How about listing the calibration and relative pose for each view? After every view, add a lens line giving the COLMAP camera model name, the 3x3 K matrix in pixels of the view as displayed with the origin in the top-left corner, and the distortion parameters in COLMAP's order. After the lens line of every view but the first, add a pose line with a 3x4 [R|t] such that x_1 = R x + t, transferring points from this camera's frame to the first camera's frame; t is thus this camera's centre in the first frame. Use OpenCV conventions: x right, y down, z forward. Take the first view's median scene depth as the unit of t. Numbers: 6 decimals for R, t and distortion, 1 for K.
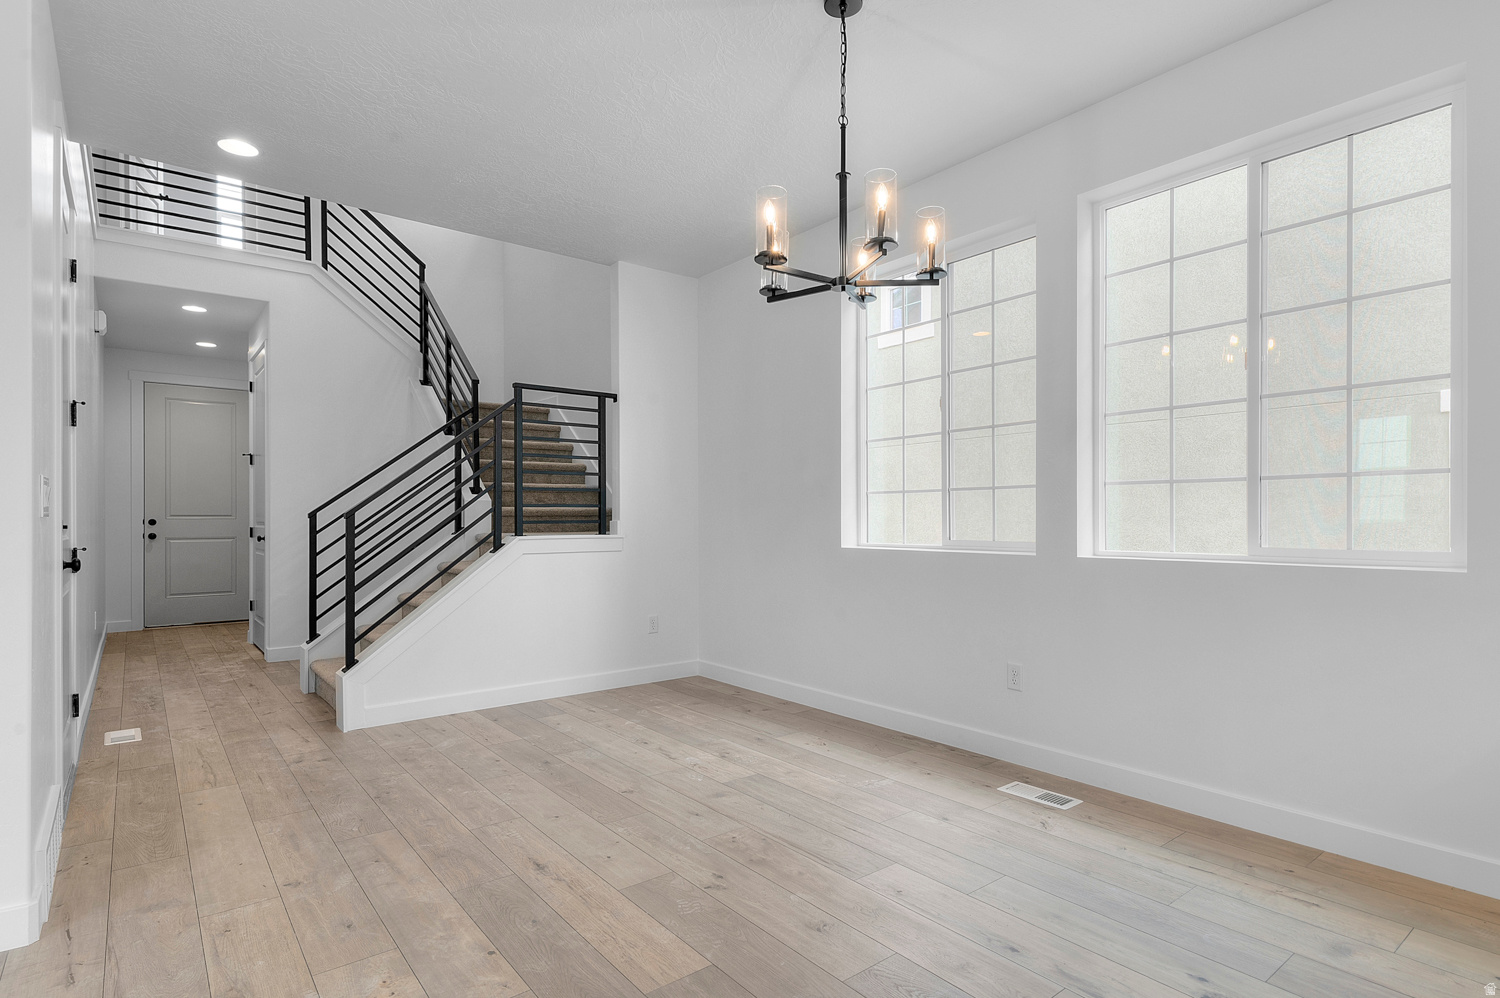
lens RADIAL K [[761.0, 0, 753.8], [0, 761.0, 525.4], [0, 0, 1]] dist [-0.000460, -0.000327]
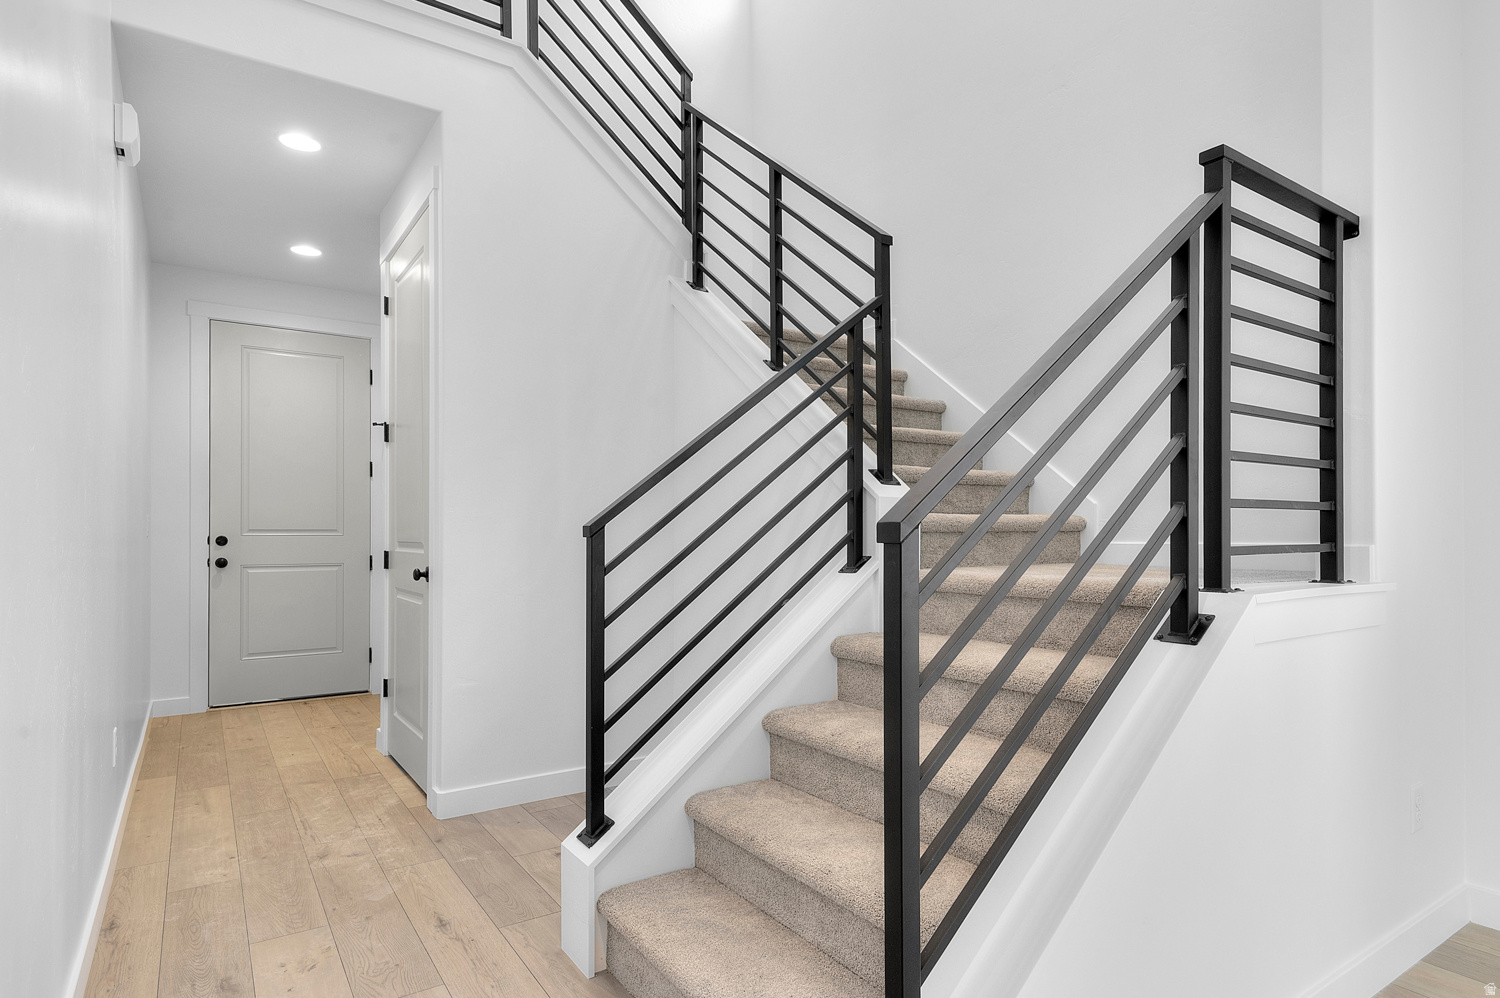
lens RADIAL K [[810.5, 0, 748.2], [0, 810.5, 532.4], [0, 0, 1]] dist [0.001508, 0.001022]
pose [[0.996108, -0.001548, -0.088130, -0.355425], [0.000809, 0.999964, -0.008416, -0.005986], [0.088140, 0.008312, 0.996073, 0.441876]]
